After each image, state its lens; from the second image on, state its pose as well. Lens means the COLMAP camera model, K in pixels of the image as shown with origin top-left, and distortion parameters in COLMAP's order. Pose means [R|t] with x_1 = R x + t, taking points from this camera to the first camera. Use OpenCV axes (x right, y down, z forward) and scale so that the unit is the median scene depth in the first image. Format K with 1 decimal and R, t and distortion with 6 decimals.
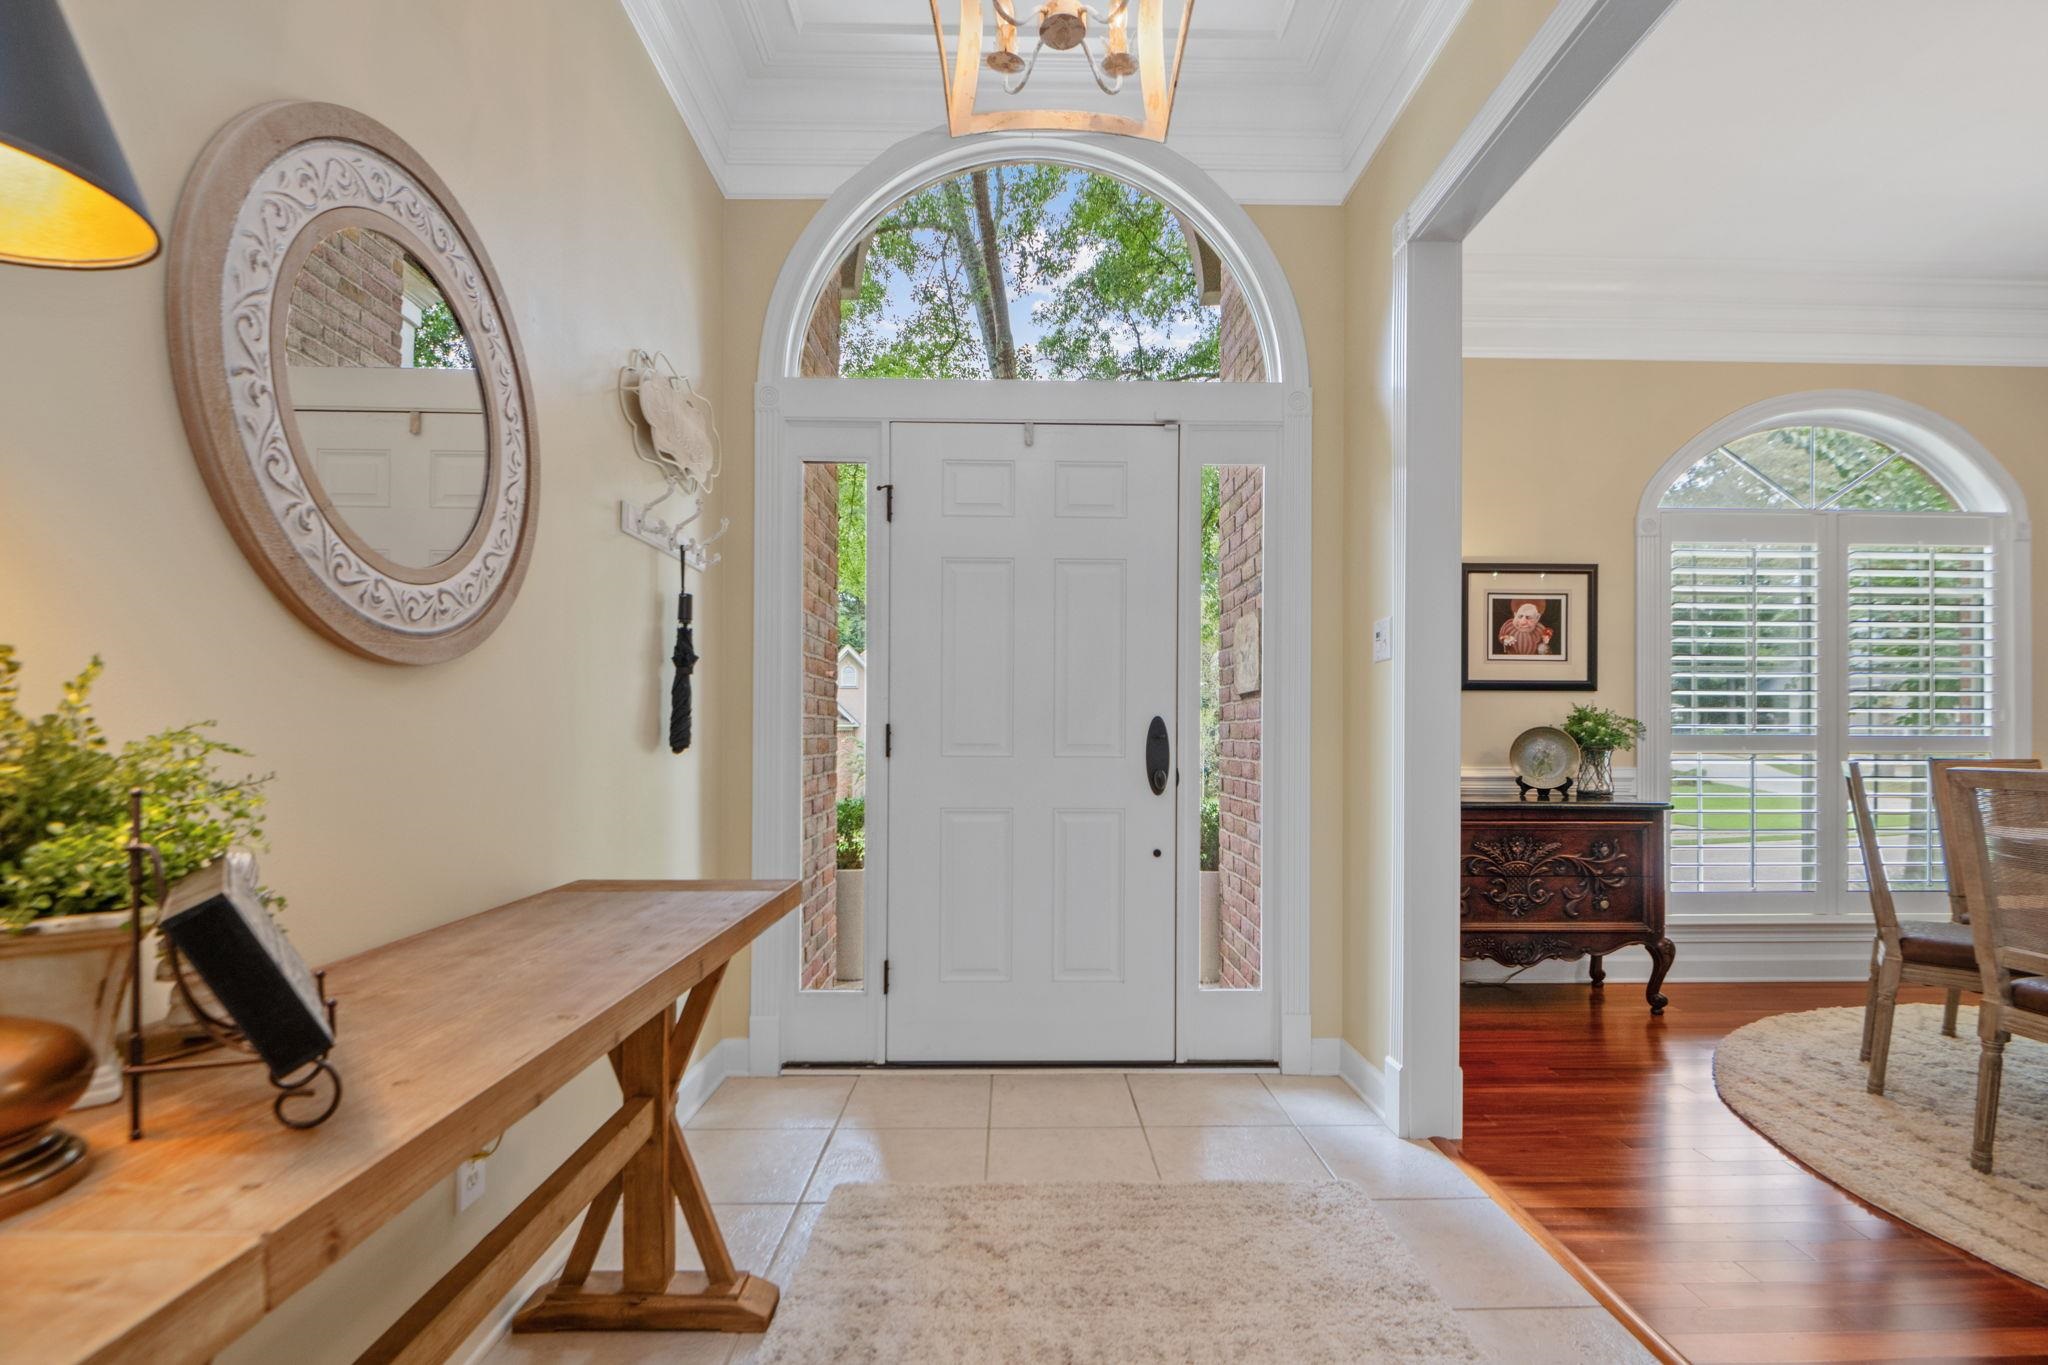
lens RADIAL K [[947.5, 0, 1047.1], [0, 947.5, 721.4], [0, 0, 1]] dist [-0.006945, -0.000816]
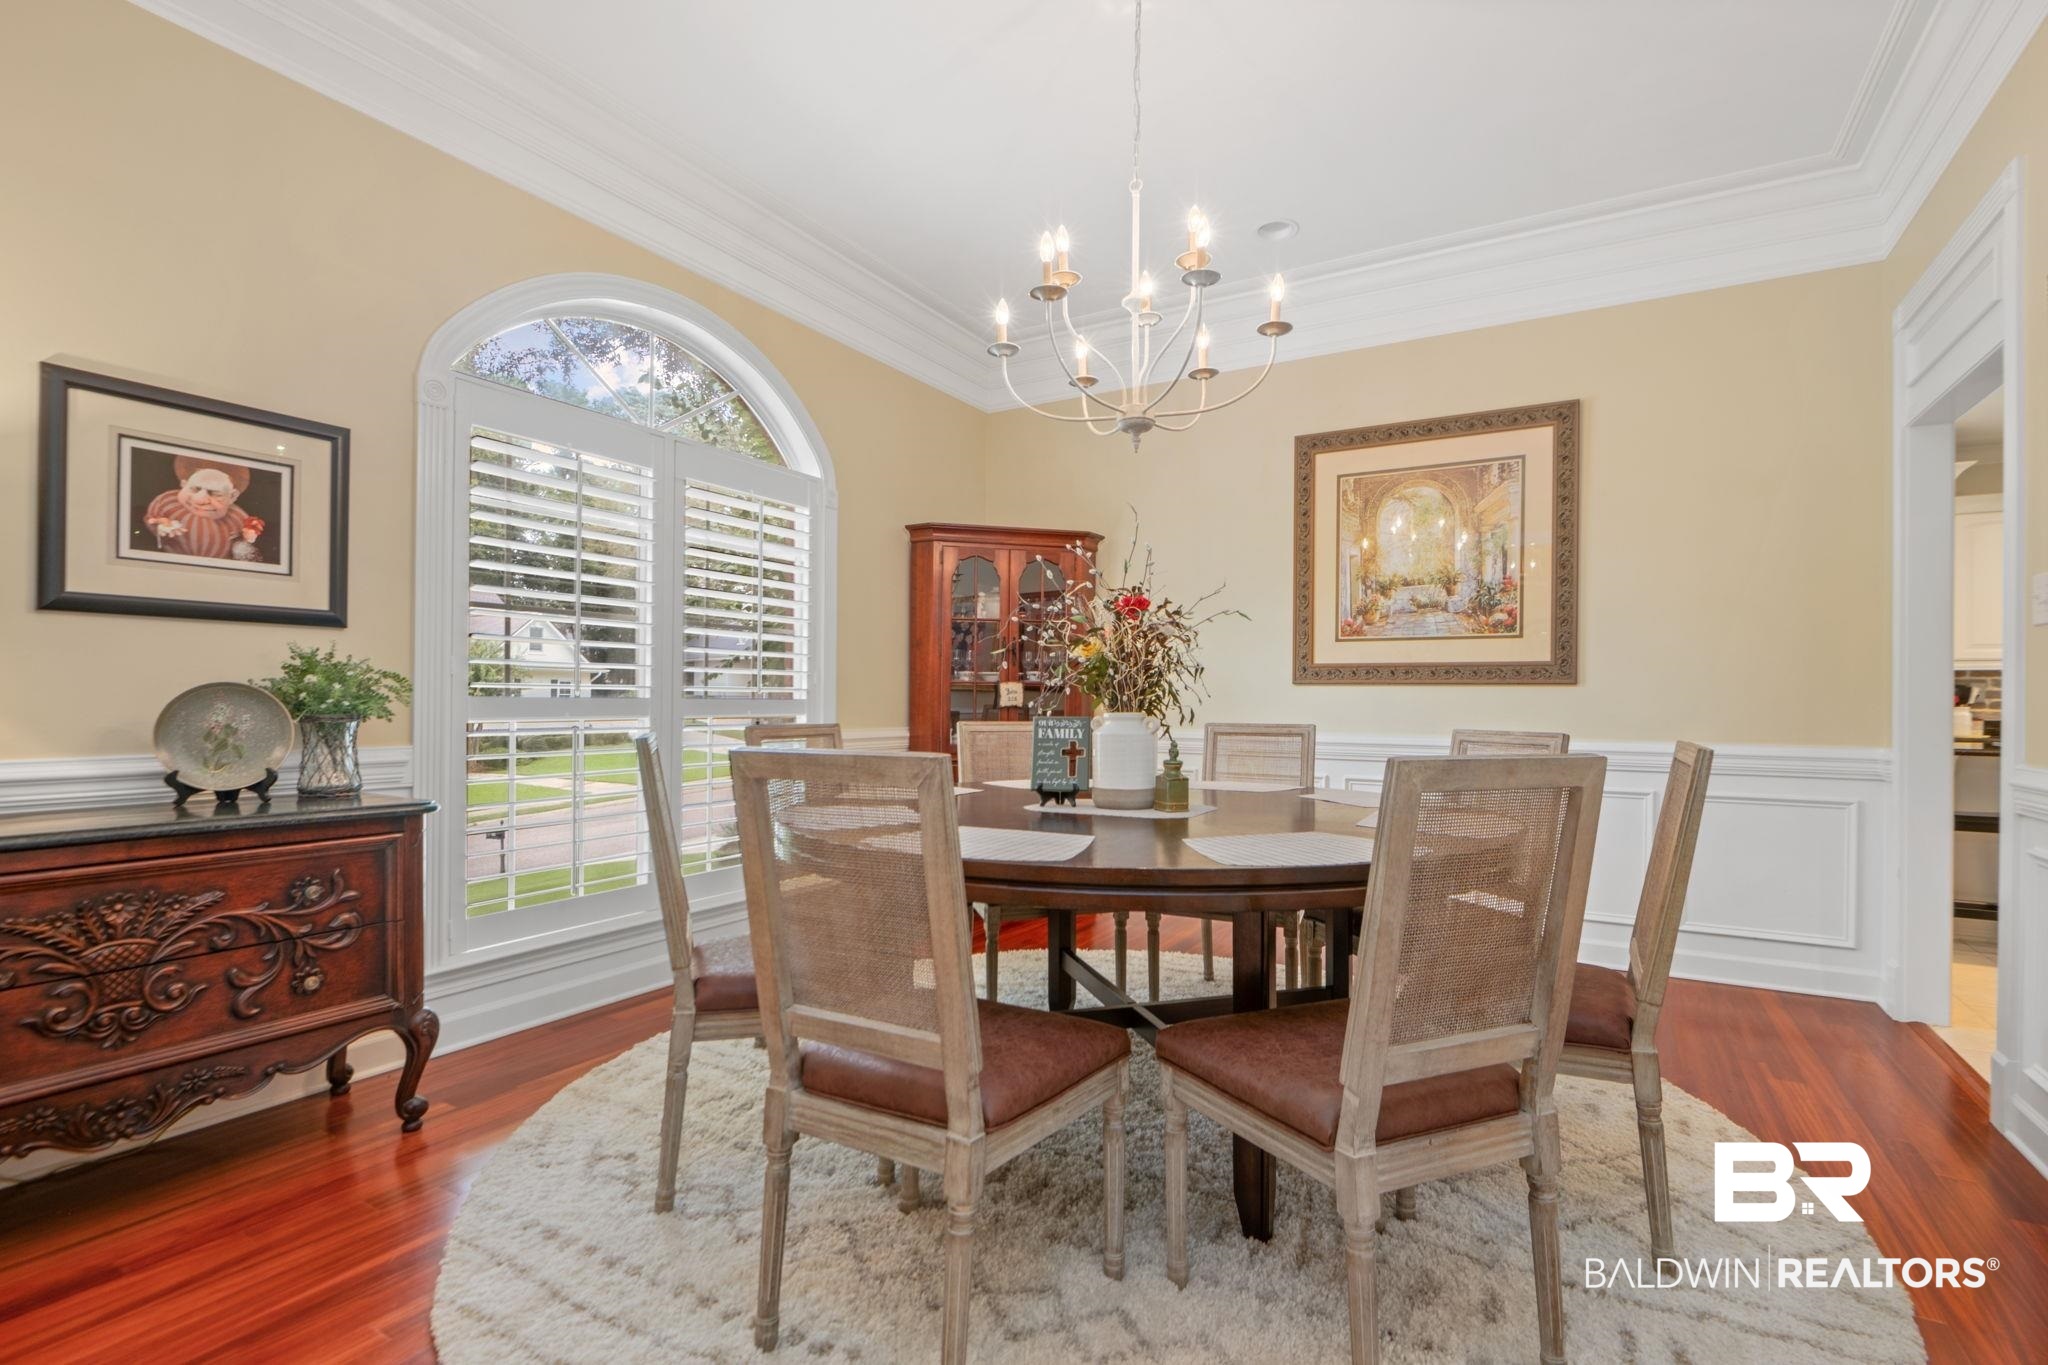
lens RADIAL K [[947.5, 0, 1025.6], [0, 947.5, 697.6], [0, 0, 1]] dist [-0.006945, -0.000816]
pose [[0.538775, 0.001662, 0.842448, 0.304982], [-0.014130, 0.999875, 0.007063, 0.003953], [-0.842331, -0.015709, 0.538731, 0.282172]]
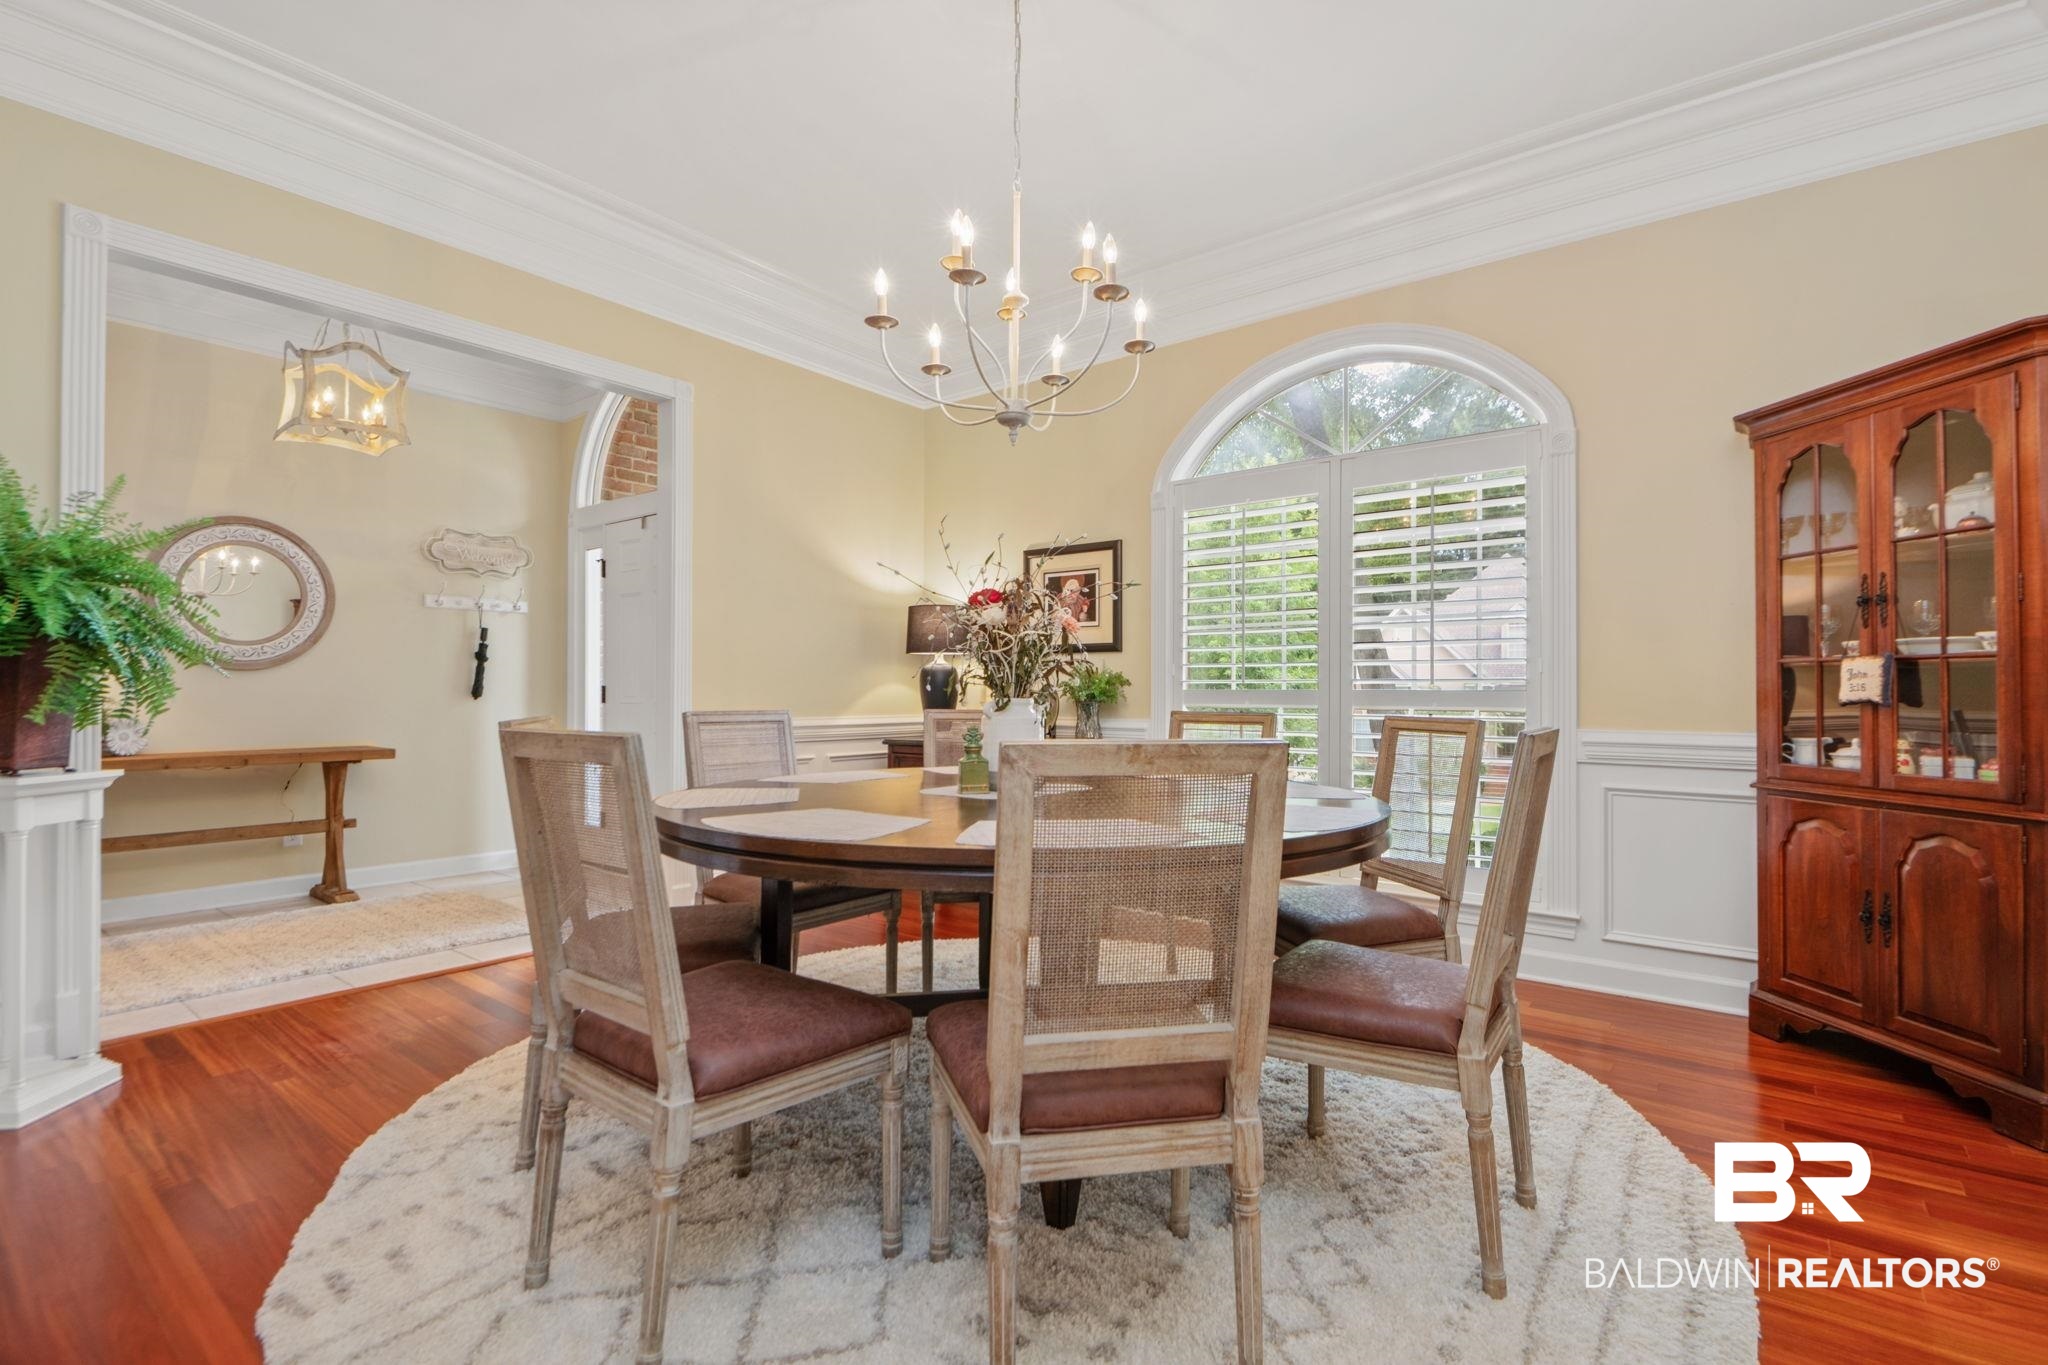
lens RADIAL K [[930.5, 0, 1027.2], [0, 930.5, 682.3], [0, 0, 1]] dist [0.008530, -0.001199]
pose [[0.778599, -0.008288, -0.627468, 1.244626], [0.009854, 0.999951, -0.000980, 0.004811], [0.627445, -0.005420, 0.778642, 0.064329]]
